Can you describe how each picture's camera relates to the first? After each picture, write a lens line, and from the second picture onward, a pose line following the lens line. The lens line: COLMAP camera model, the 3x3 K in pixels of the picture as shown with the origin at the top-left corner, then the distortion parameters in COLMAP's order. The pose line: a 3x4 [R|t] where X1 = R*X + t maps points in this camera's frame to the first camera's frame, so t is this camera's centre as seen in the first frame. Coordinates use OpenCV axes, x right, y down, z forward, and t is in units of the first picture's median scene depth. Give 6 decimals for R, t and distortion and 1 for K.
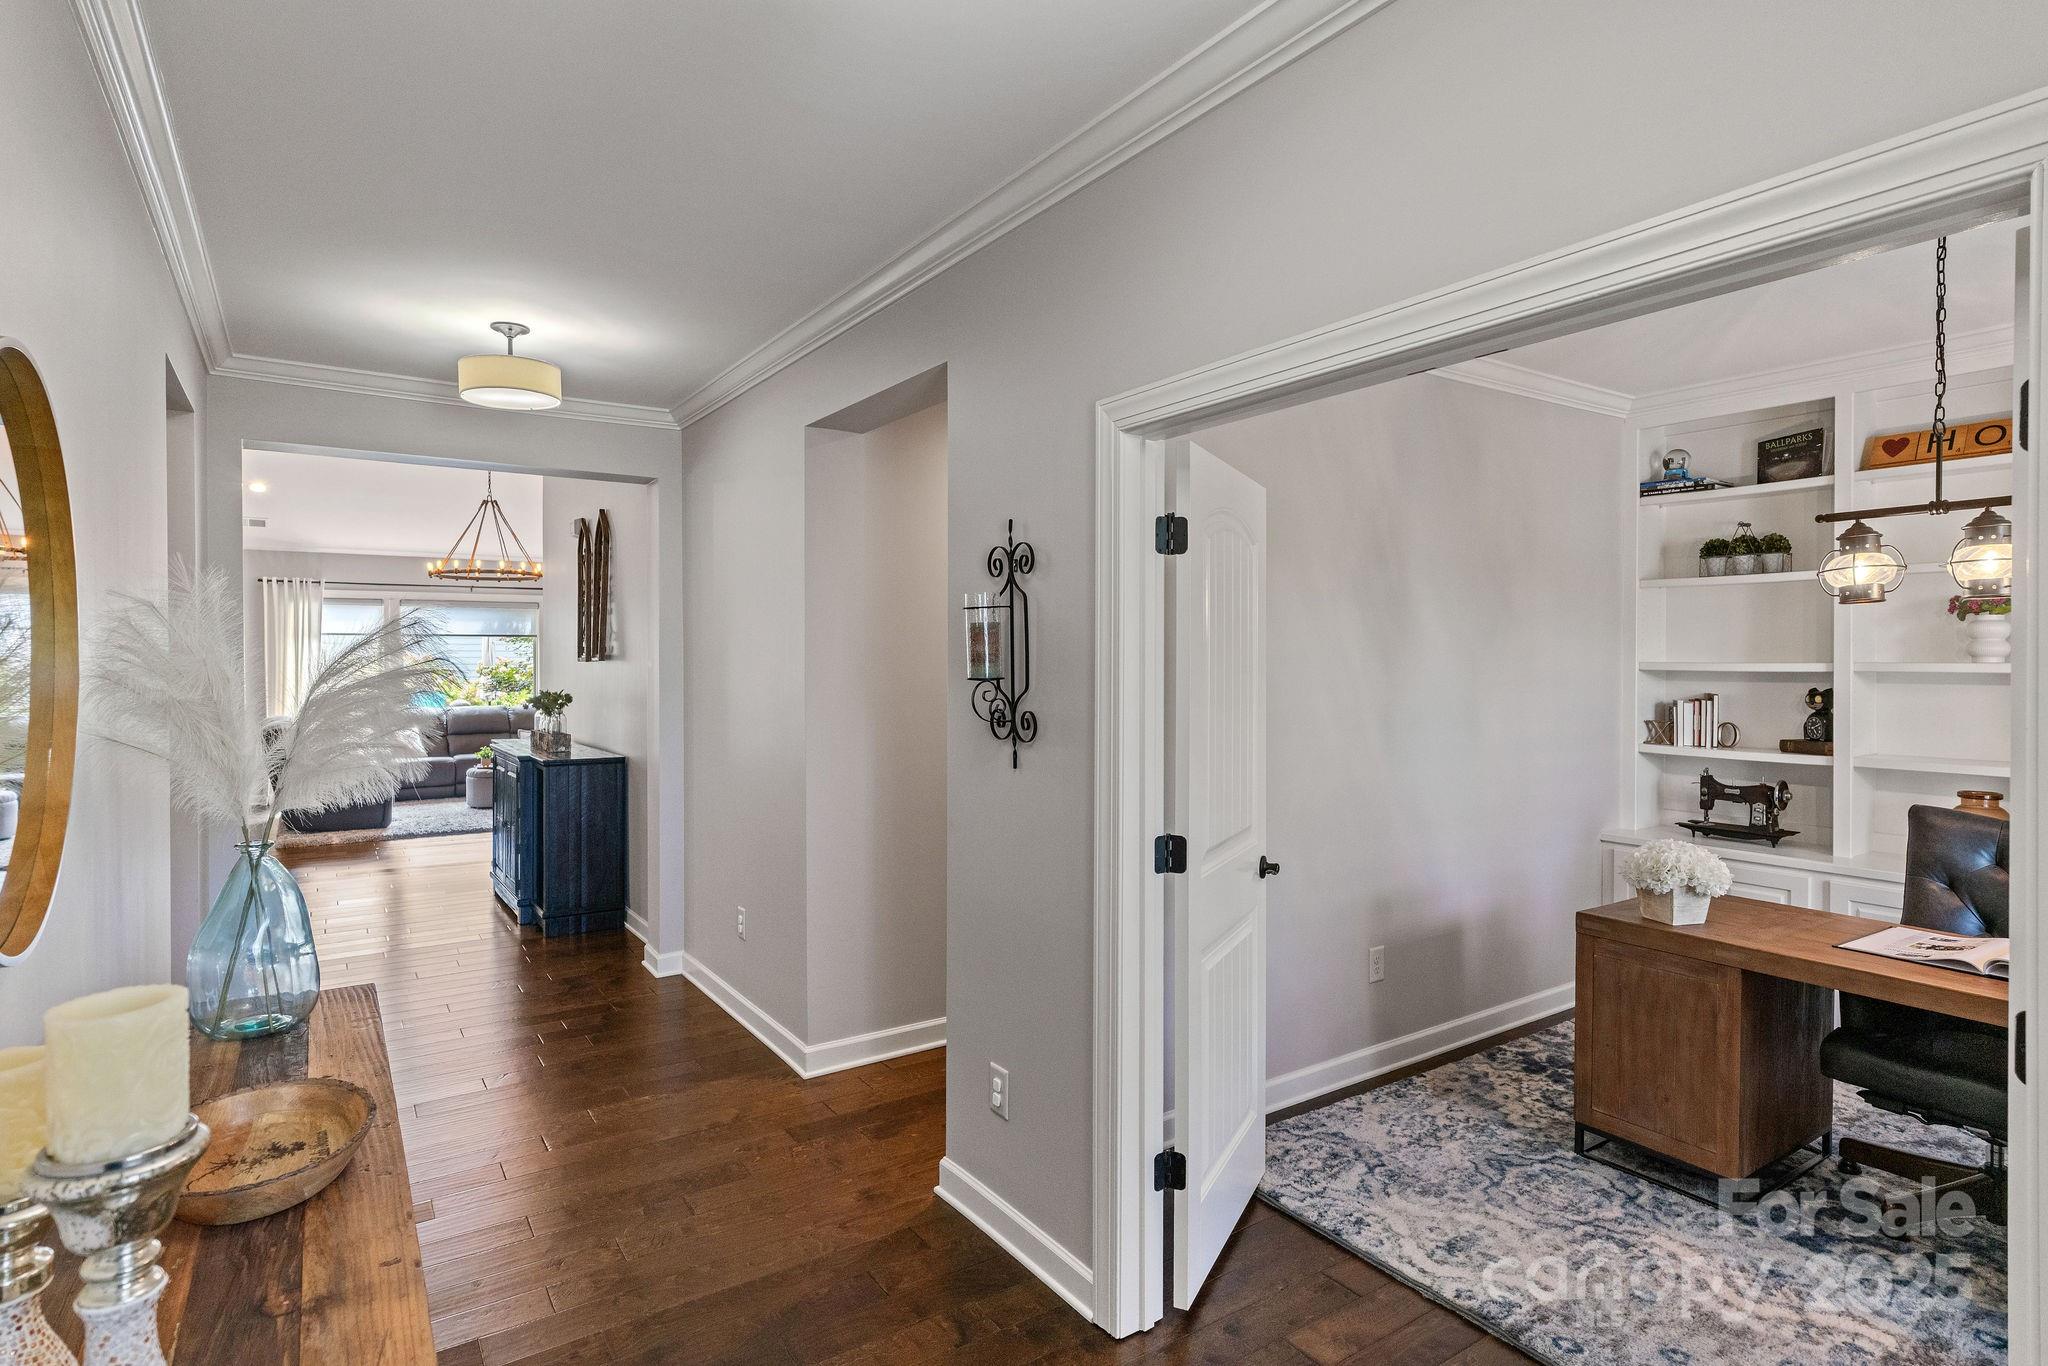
lens RADIAL K [[1047.1, 0, 1014.7], [0, 1047.1, 676.3], [0, 0, 1]] dist [-0.007276, 0.007251]
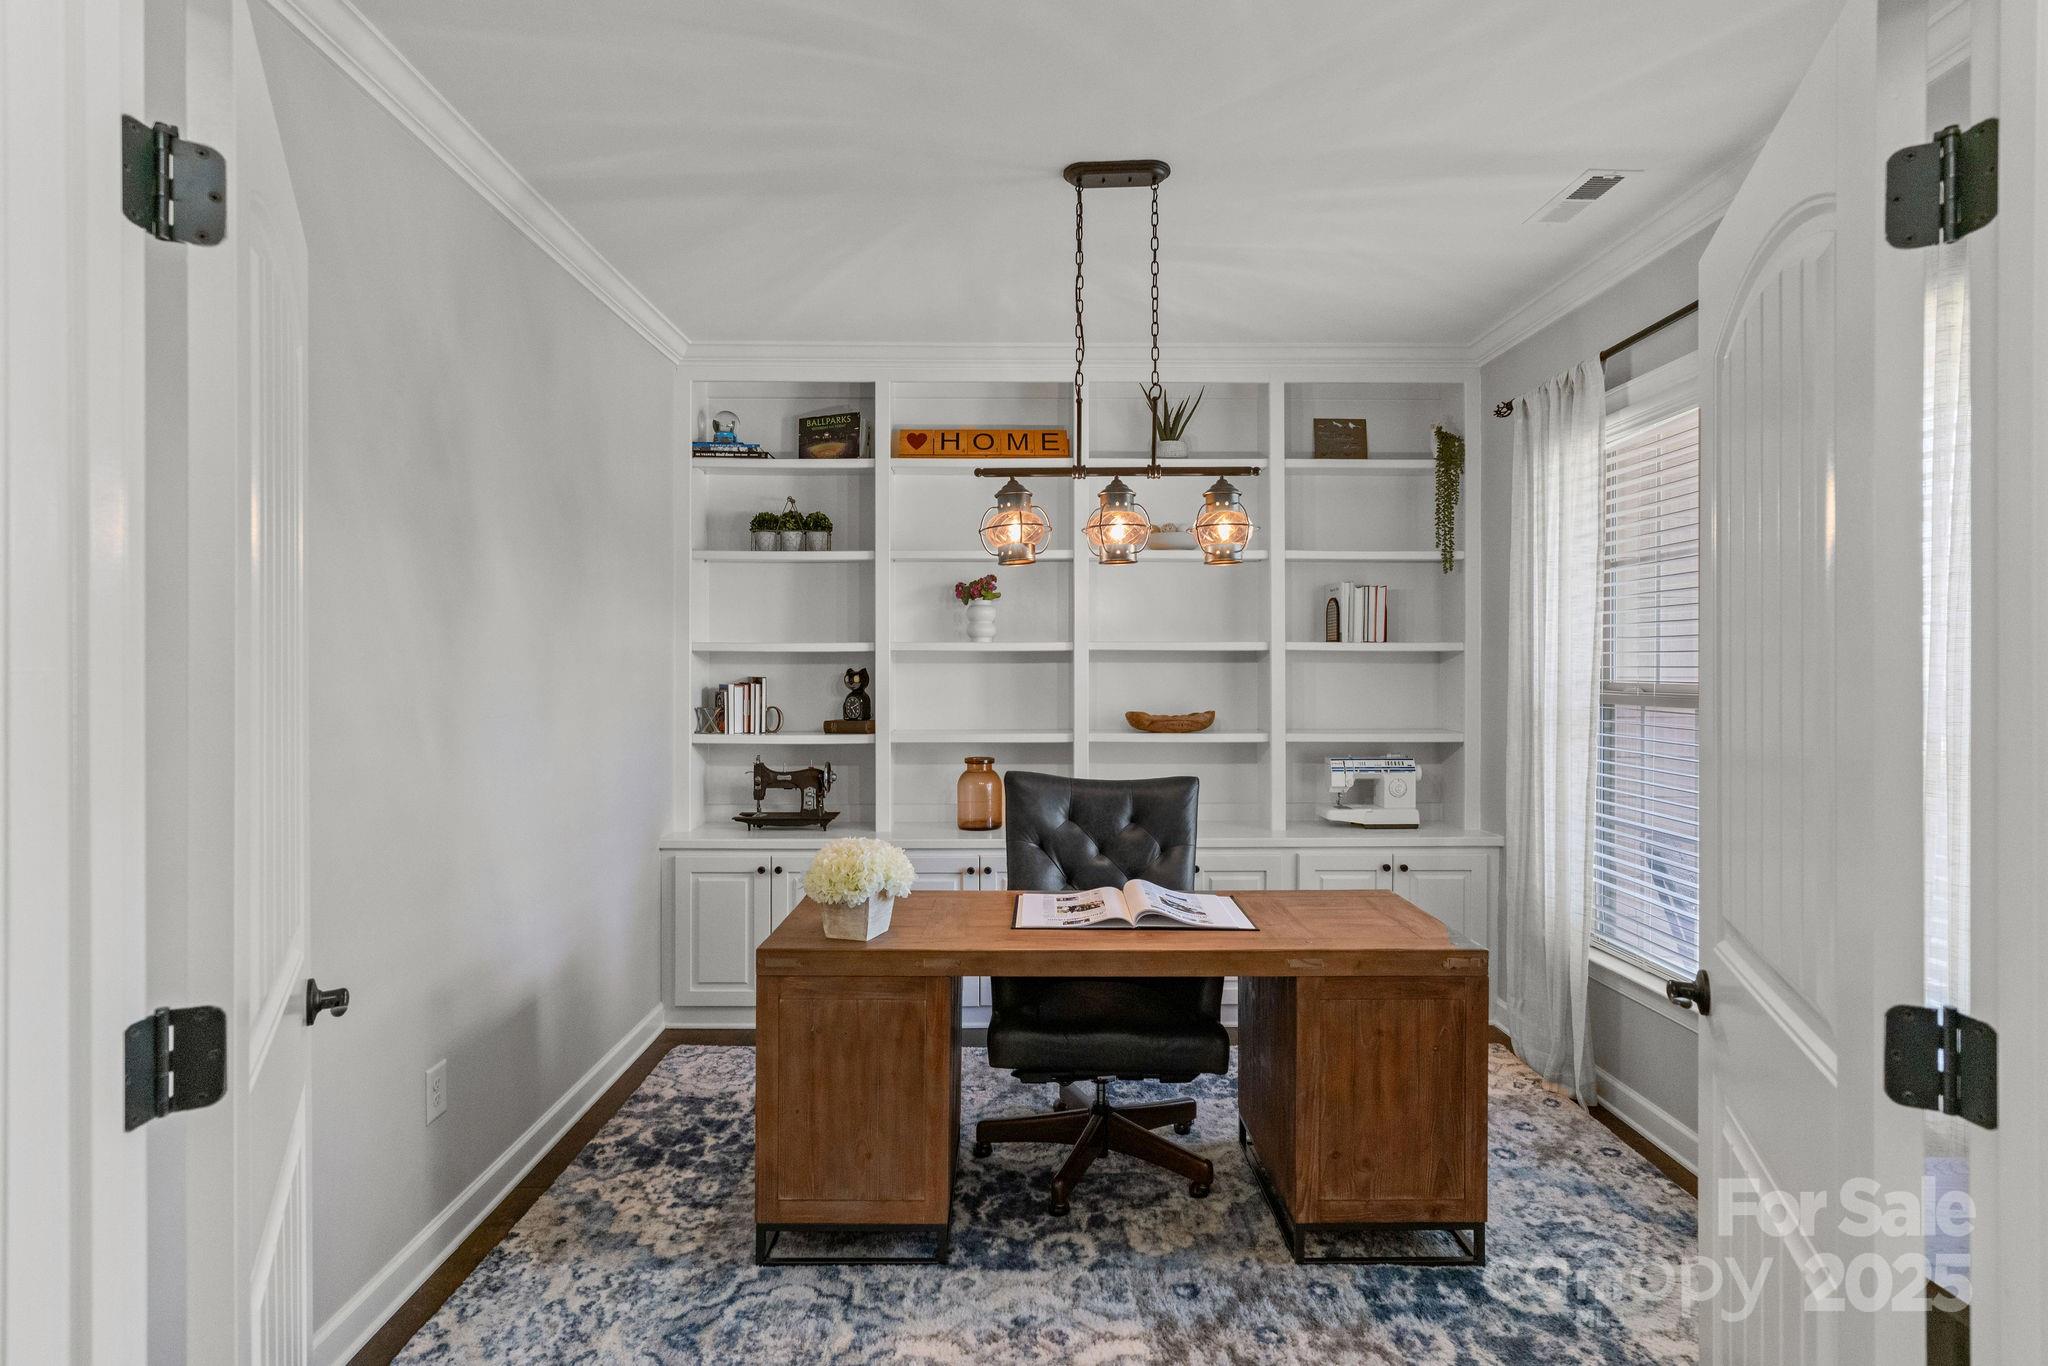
lens RADIAL K [[1047.5, 0, 1019.3], [0, 1047.5, 670.8], [0, 0, 1]] dist [-0.012135, 0.009643]
pose [[0.546370, -0.002474, 0.837540, 0.003565], [0.013675, 0.999889, -0.005968, 0.024912], [-0.837432, 0.014714, 0.546343, 0.350390]]
